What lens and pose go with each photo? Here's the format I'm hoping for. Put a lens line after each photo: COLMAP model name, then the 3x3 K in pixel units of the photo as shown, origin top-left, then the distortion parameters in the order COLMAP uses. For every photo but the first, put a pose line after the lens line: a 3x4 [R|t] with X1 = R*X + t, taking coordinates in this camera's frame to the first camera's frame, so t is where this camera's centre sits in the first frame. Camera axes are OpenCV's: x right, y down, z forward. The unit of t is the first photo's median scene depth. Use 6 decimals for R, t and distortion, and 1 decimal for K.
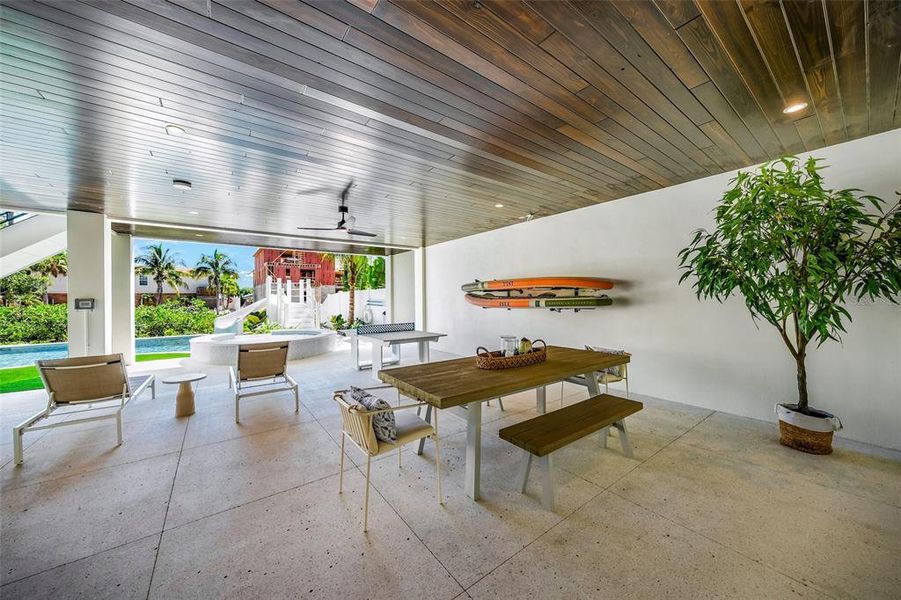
lens RADIAL K [[327.9, 0, 450.6], [0, 327.9, 300.9], [0, 0, 1]] dist [0.000382, 0.000059]
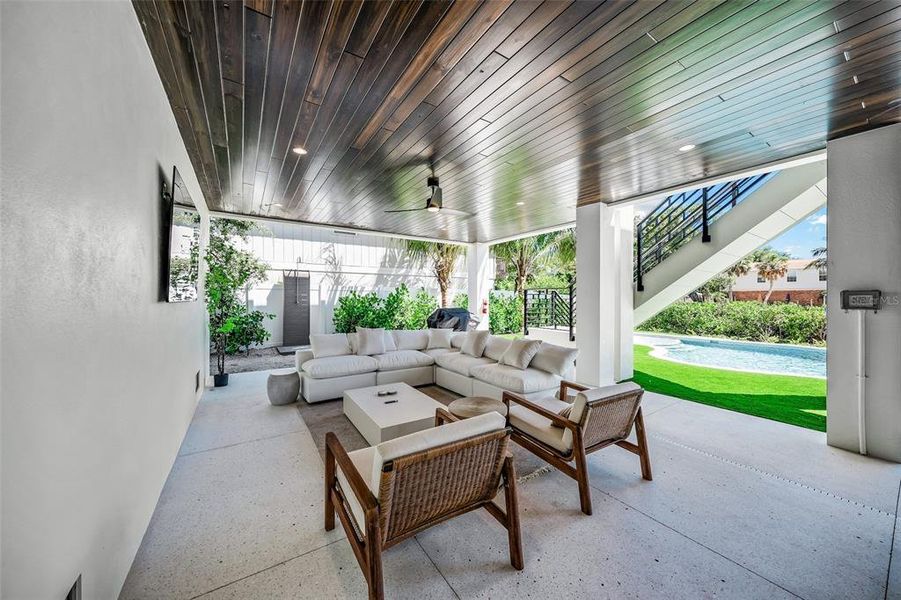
lens RADIAL K [[327.9, 0, 450.6], [0, 327.9, 300.9], [0, 0, 1]] dist [0.000382, 0.000059]
pose [[-0.016640, 0.010676, -0.999805, -0.233014], [-0.002376, 0.999940, 0.010717, 0.002716], [0.999859, 0.002554, -0.016614, 0.135844]]
